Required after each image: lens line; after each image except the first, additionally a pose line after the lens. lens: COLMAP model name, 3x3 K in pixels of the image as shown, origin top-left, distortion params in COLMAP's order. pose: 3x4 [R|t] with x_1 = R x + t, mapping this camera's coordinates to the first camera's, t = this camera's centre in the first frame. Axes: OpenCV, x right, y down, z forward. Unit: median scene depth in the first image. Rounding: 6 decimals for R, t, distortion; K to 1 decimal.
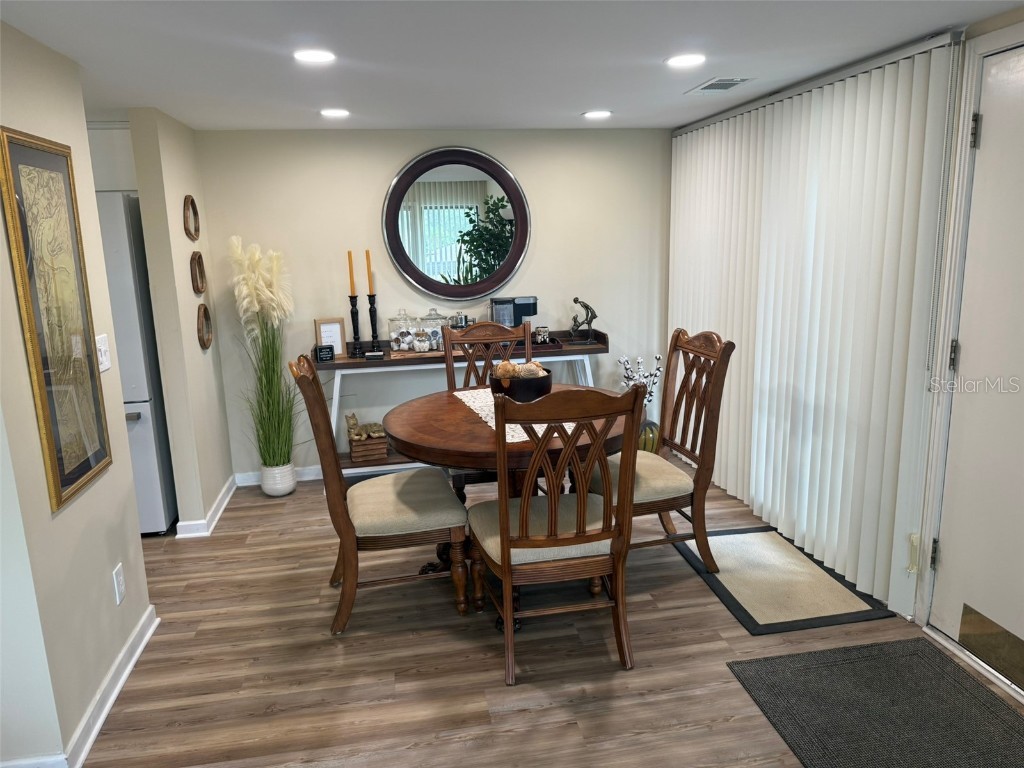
lens RADIAL K [[715.2, 0, 512.0], [0, 715.2, 384.0], [0, 0, 1]] dist [0.085933, -0.127514]
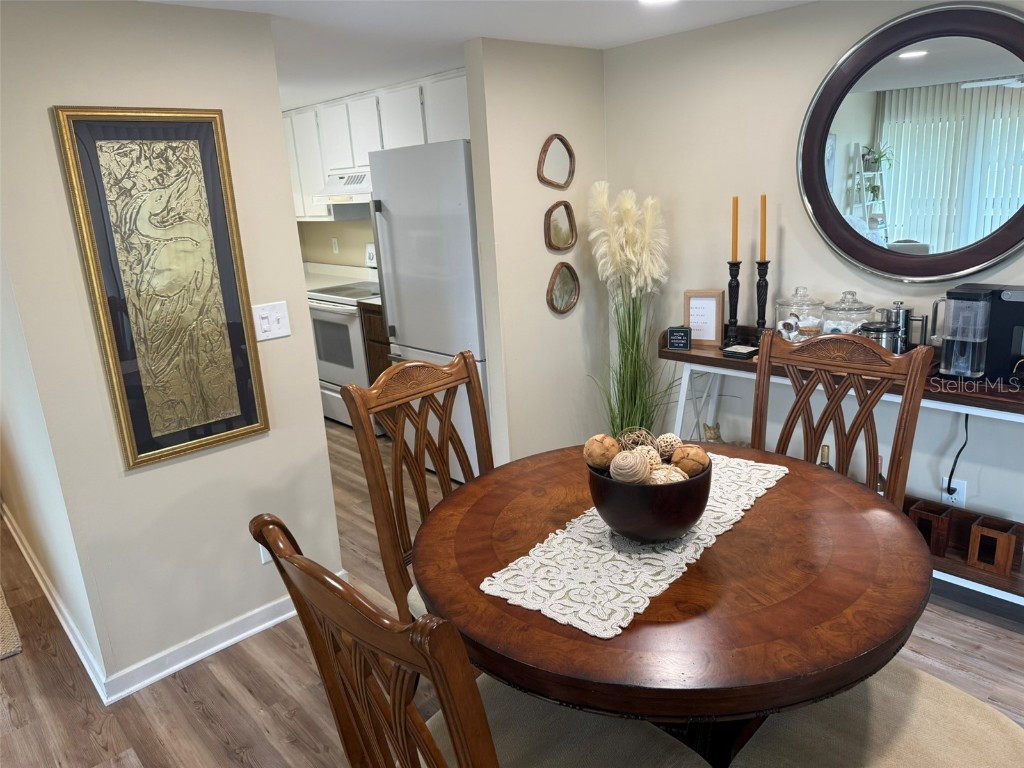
lens RADIAL K [[715.2, 0, 512.0], [0, 715.2, 384.0], [0, 0, 1]] dist [0.085933, -0.127514]
pose [[0.539935, 0.219305, -0.812635, 0.259574], [-0.125784, 0.975643, 0.179722, -0.106031], [0.832255, 0.005178, 0.554368, 0.432115]]
